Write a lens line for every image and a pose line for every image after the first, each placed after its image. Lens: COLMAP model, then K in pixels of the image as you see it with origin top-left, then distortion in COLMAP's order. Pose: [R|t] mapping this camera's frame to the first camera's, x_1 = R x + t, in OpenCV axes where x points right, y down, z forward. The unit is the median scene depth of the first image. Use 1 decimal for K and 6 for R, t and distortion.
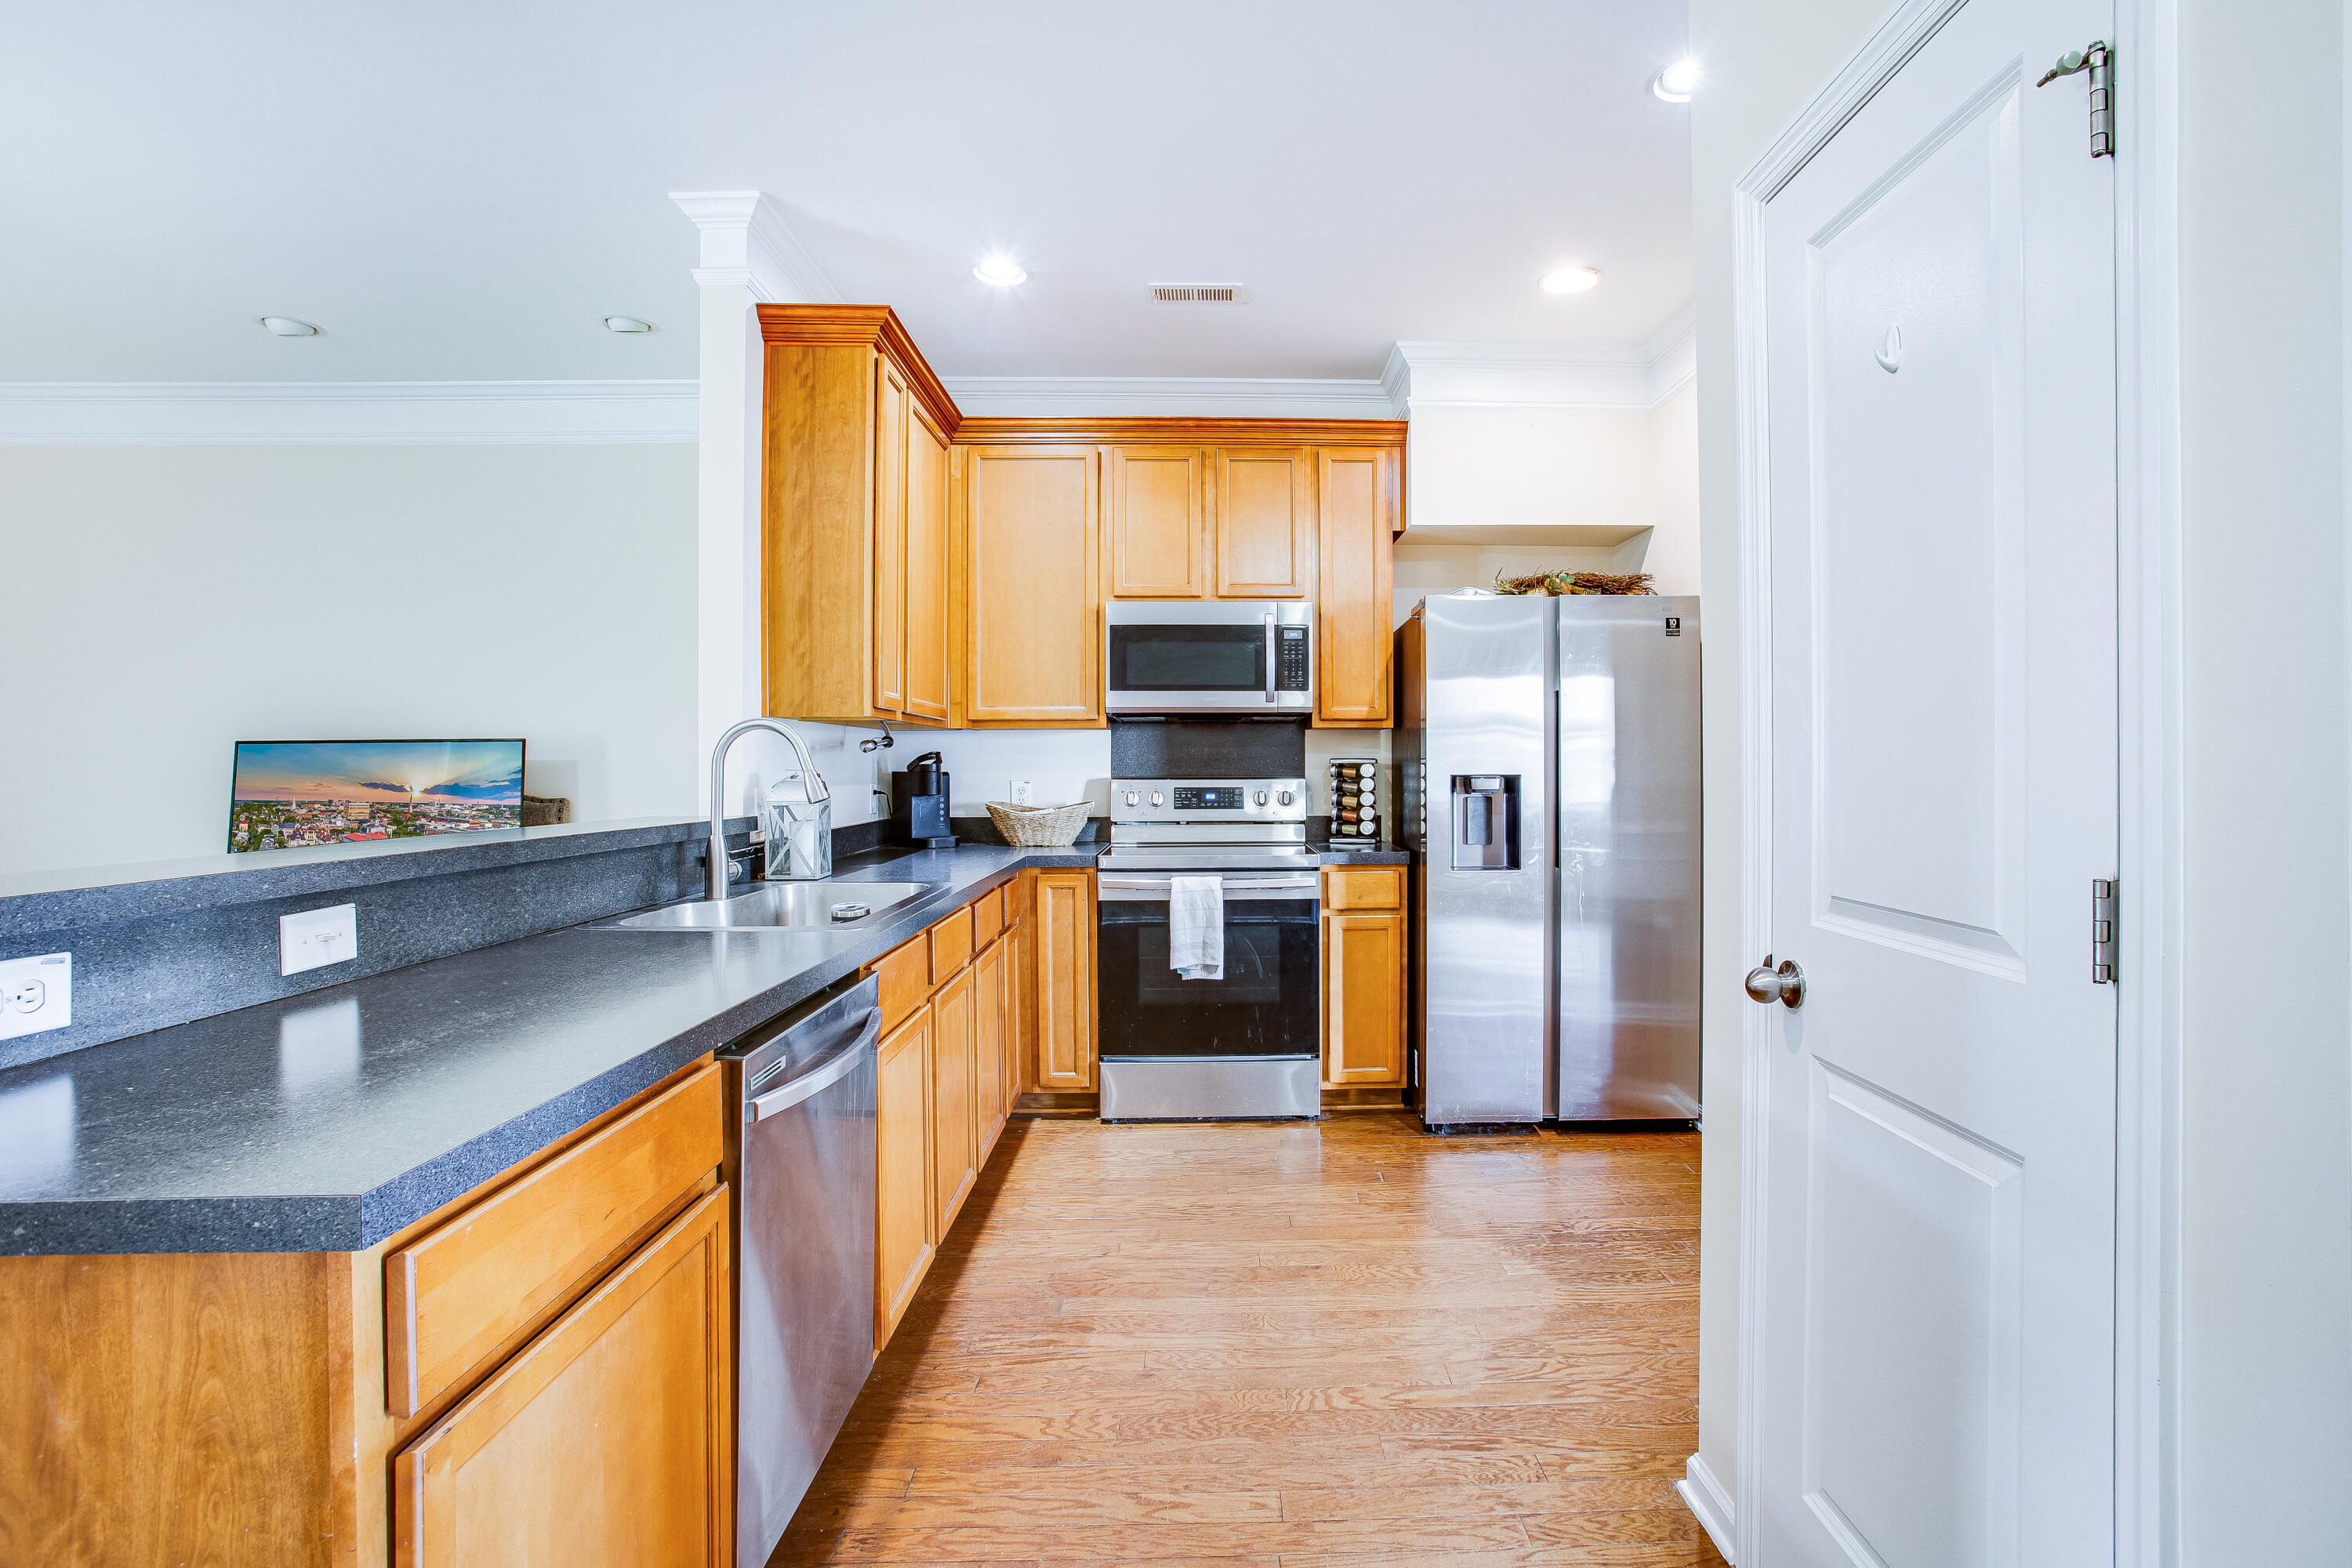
lens RADIAL K [[1099.7, 0, 1234.6], [0, 1099.7, 768.6], [0, 0, 1]] dist [-0.068804, 0.040861]
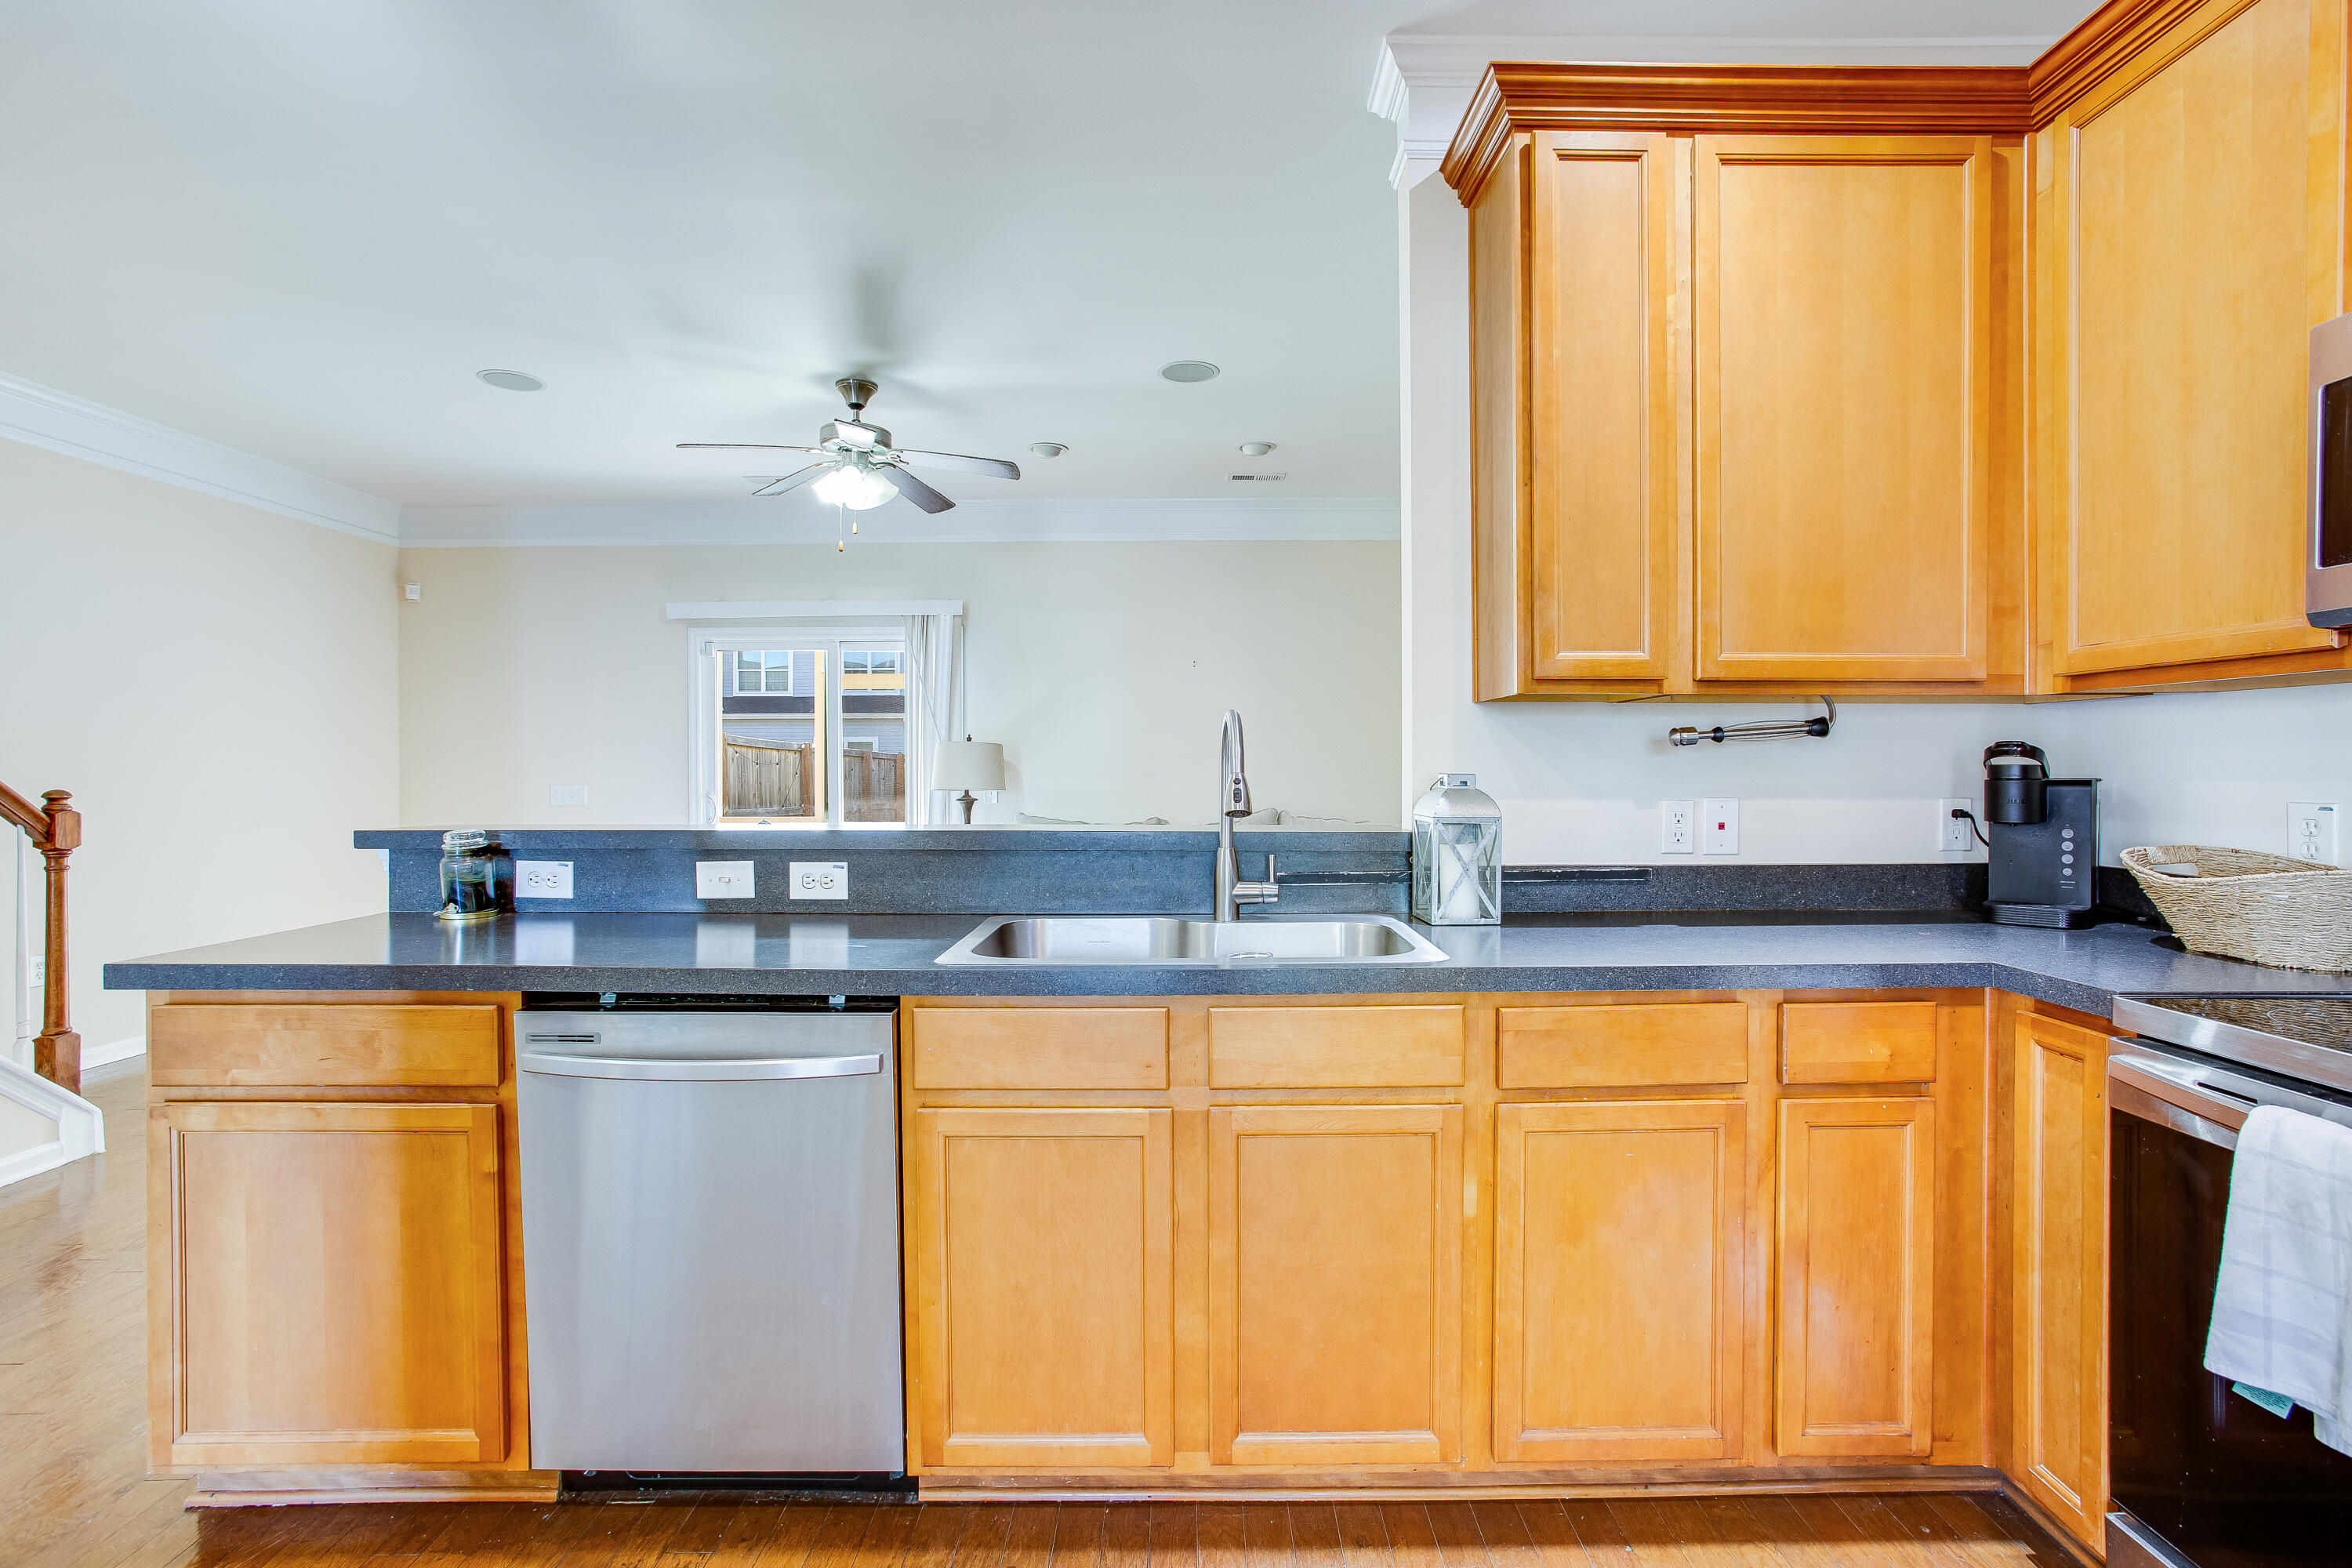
lens RADIAL K [[1080.3, 0, 1176.0], [0, 1080.3, 784.0], [0, 0, 1]] dist [-0.012094, -0.000020]
pose [[-0.023574, 0.019745, -0.999527, 0.269148], [-0.002194, 0.999802, 0.019803, -0.004802], [0.999720, 0.002660, -0.023526, 0.660677]]
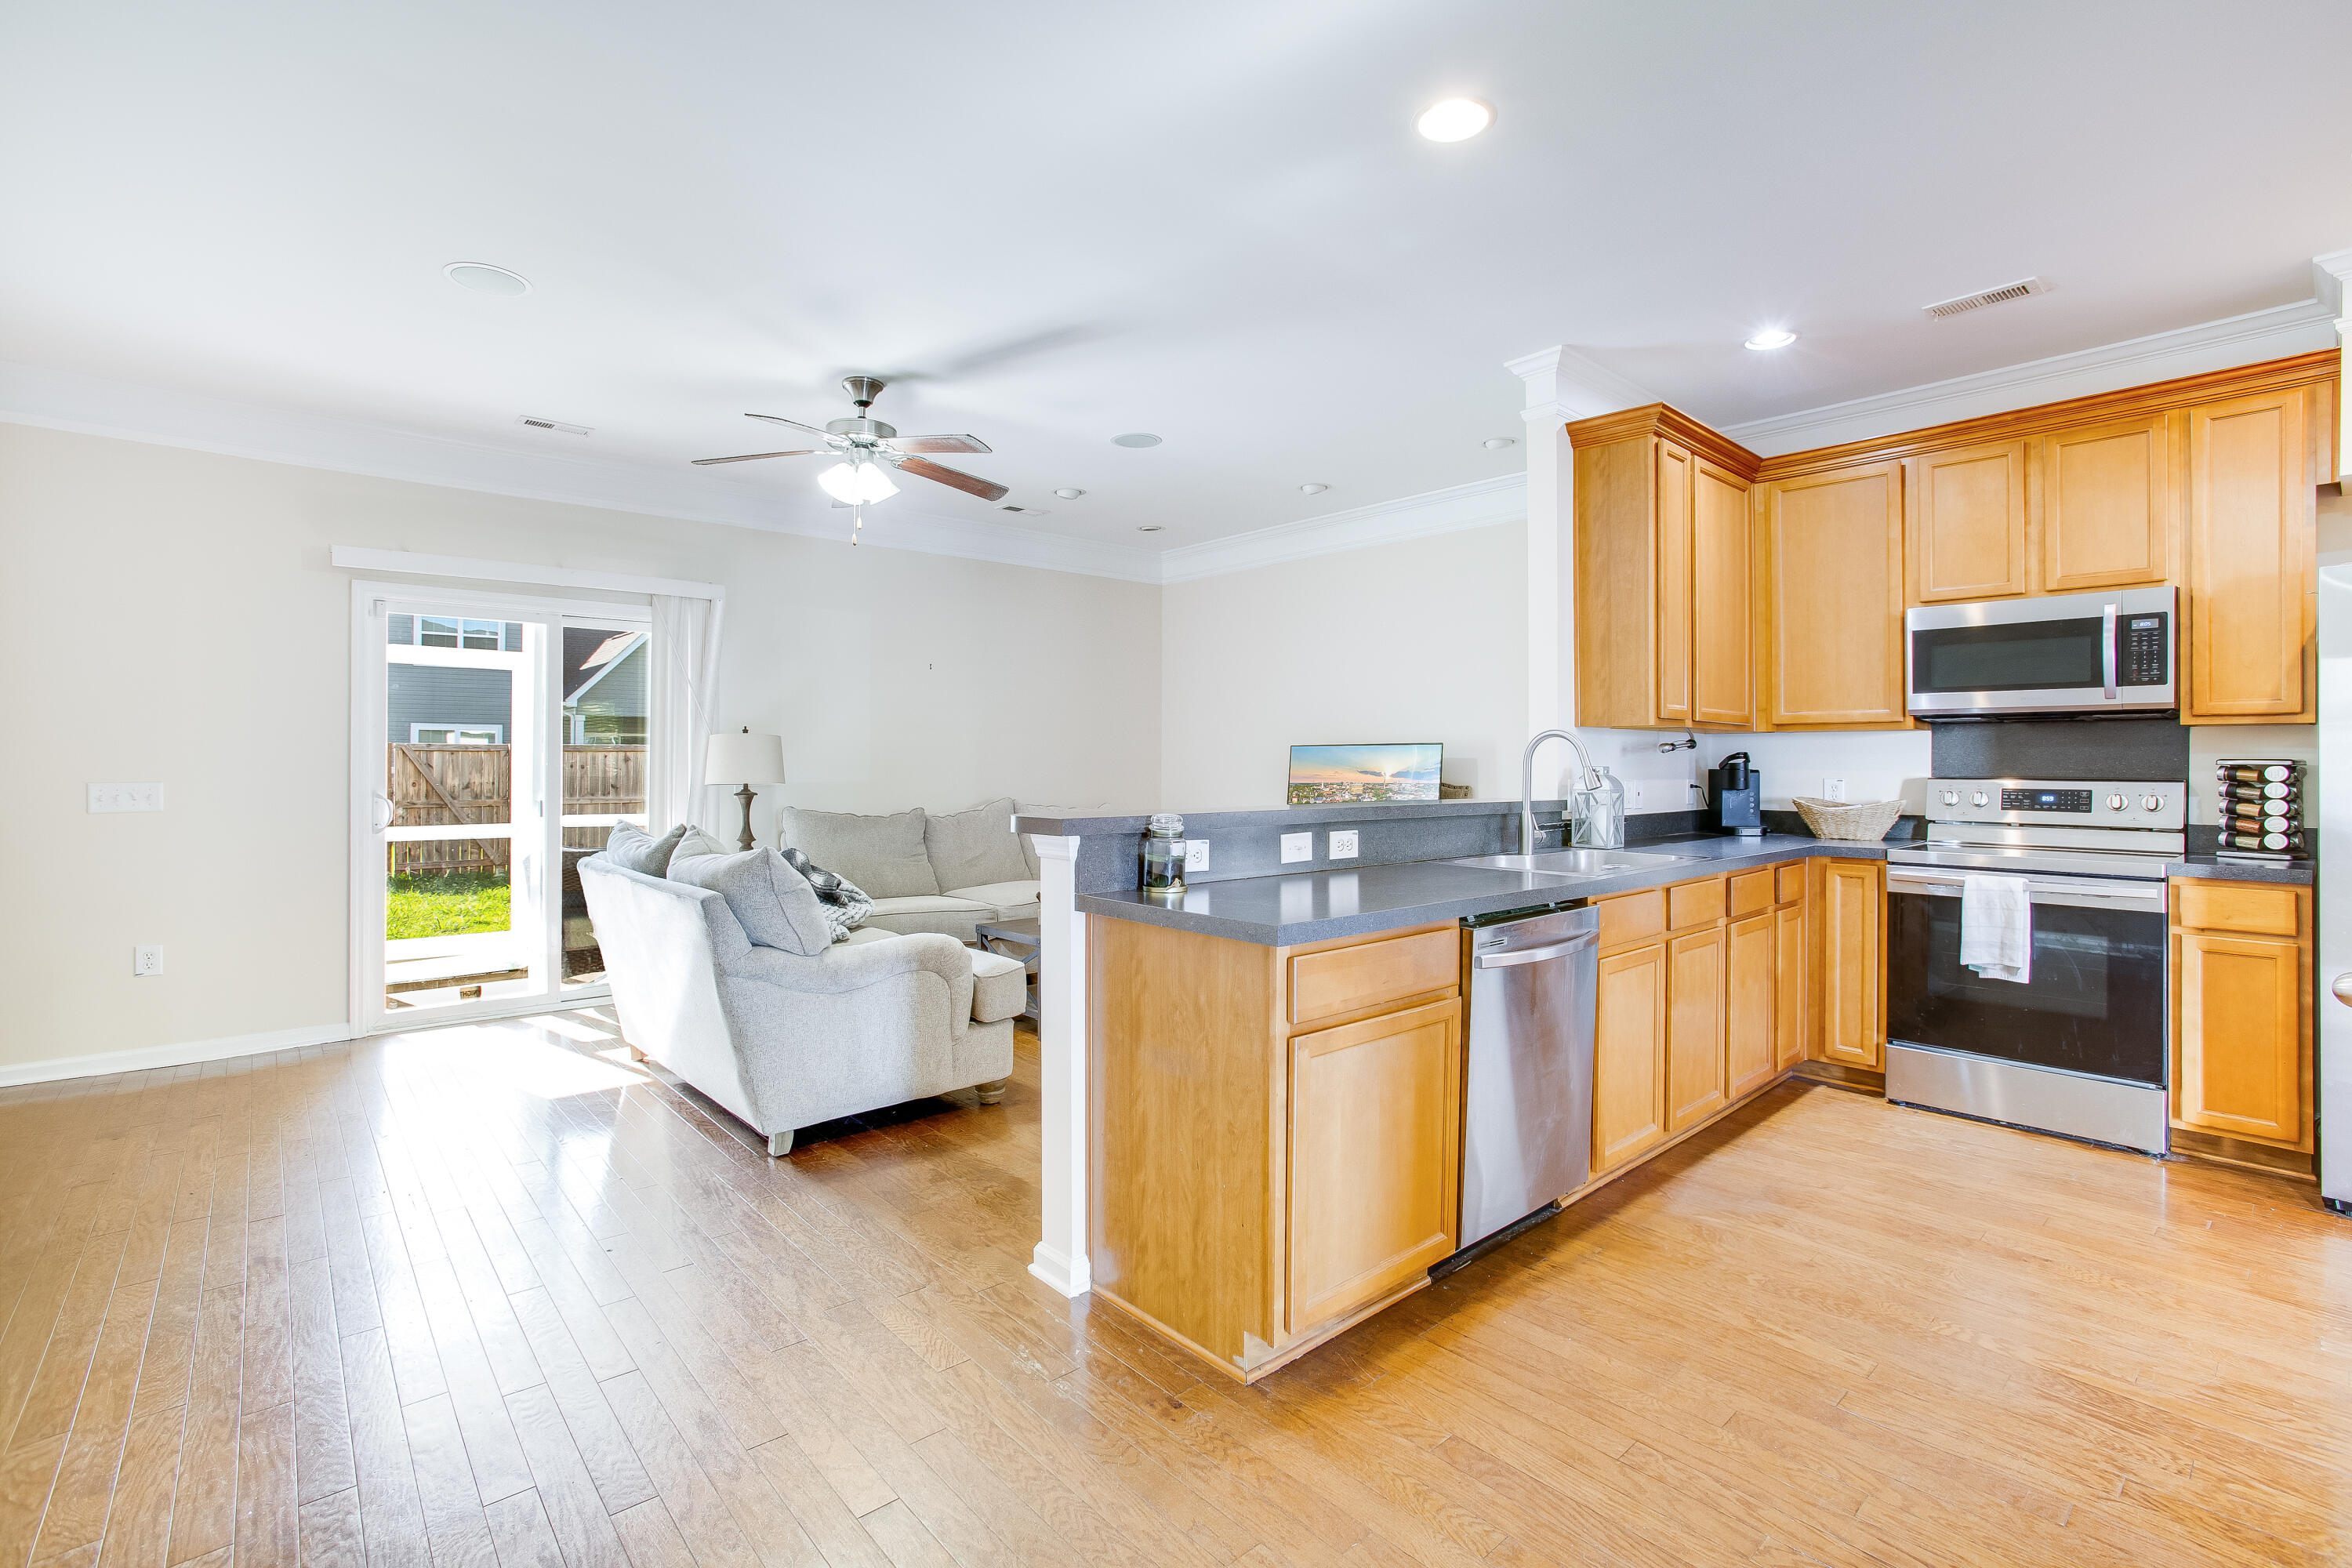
lens RADIAL K [[1044.6, 0, 1177.9], [0, 1044.6, 760.1], [0, 0, 1]] dist [-0.061883, 0.032719]
pose [[0.637328, 0.004307, -0.770580, 0.198075], [-0.008637, 0.999961, -0.001554, -0.000023], [0.770544, 0.007646, 0.637341, -0.162821]]
